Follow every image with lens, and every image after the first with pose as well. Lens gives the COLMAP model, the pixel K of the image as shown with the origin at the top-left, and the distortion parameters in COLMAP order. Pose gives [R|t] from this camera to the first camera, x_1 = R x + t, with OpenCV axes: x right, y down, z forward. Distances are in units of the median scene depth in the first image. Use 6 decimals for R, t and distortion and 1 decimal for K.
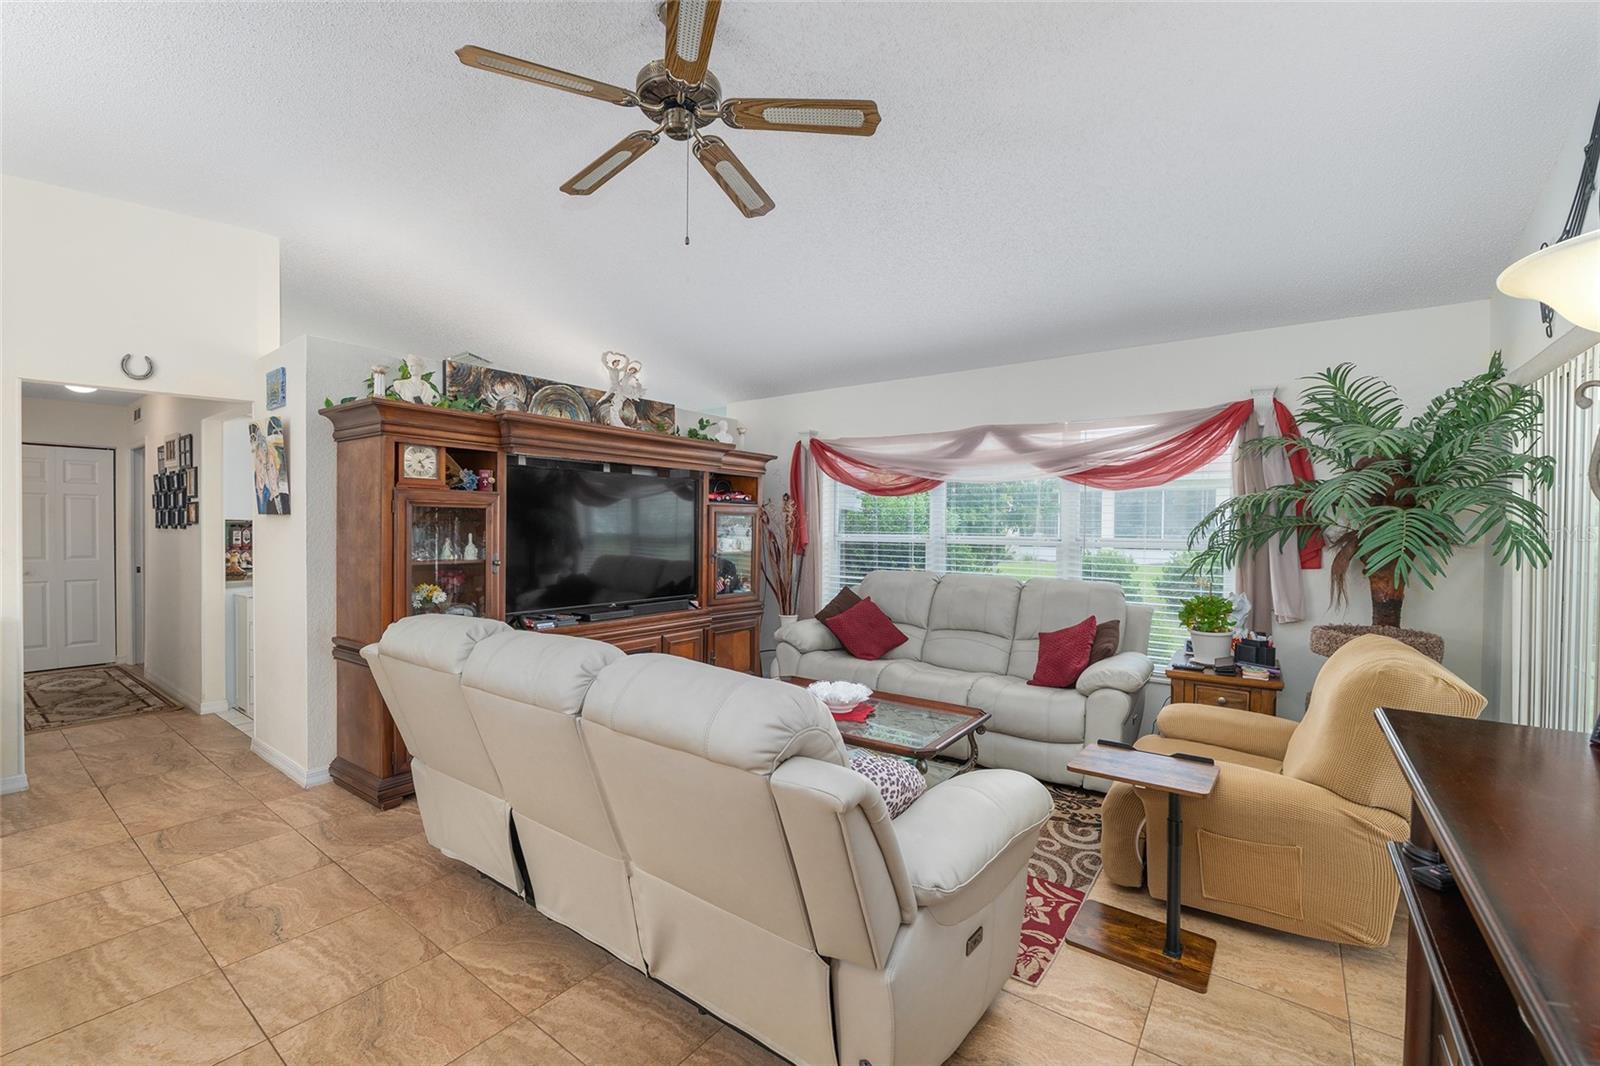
lens RADIAL K [[658.0, 0, 793.1], [0, 658.0, 534.2], [0, 0, 1]] dist [-0.012999, 0.000863]
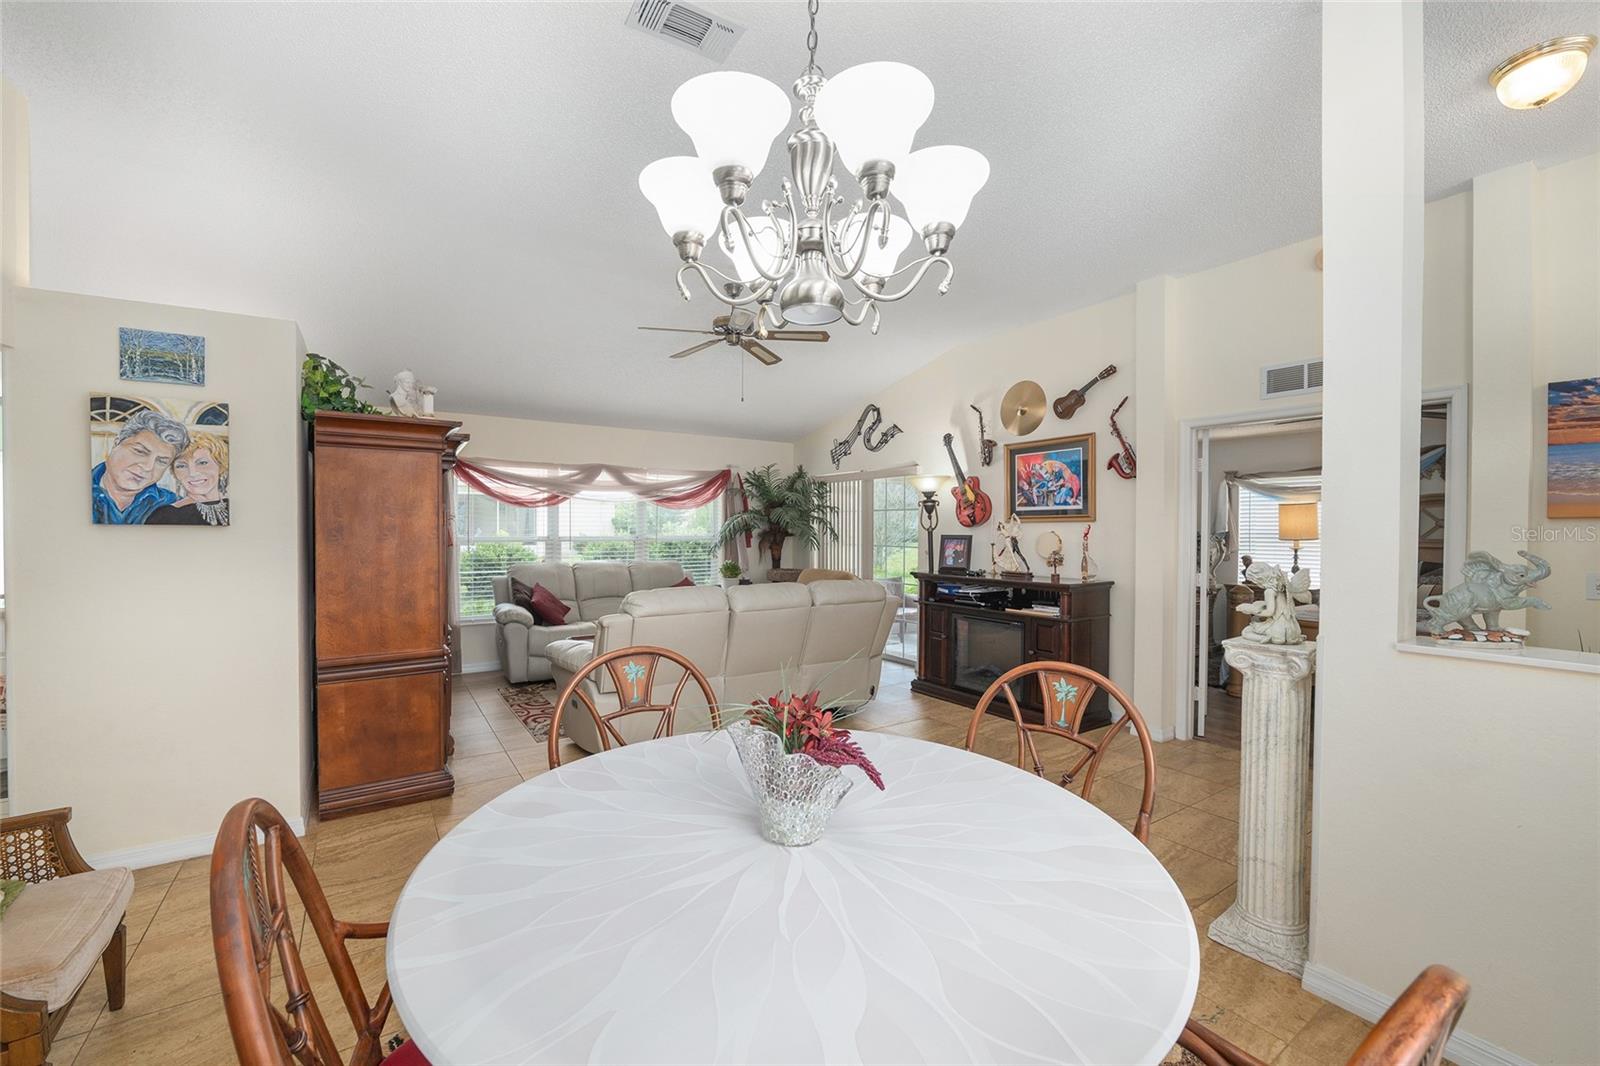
lens RADIAL K [[658.0, 0, 791.5], [0, 658.0, 531.6], [0, 0, 1]] dist [-0.012999, 0.000863]
pose [[0.345431, -0.011968, 0.938368, -1.261340], [0.010316, 0.999907, 0.008955, -0.021327], [-0.938387, 0.006587, 0.345522, 0.066679]]
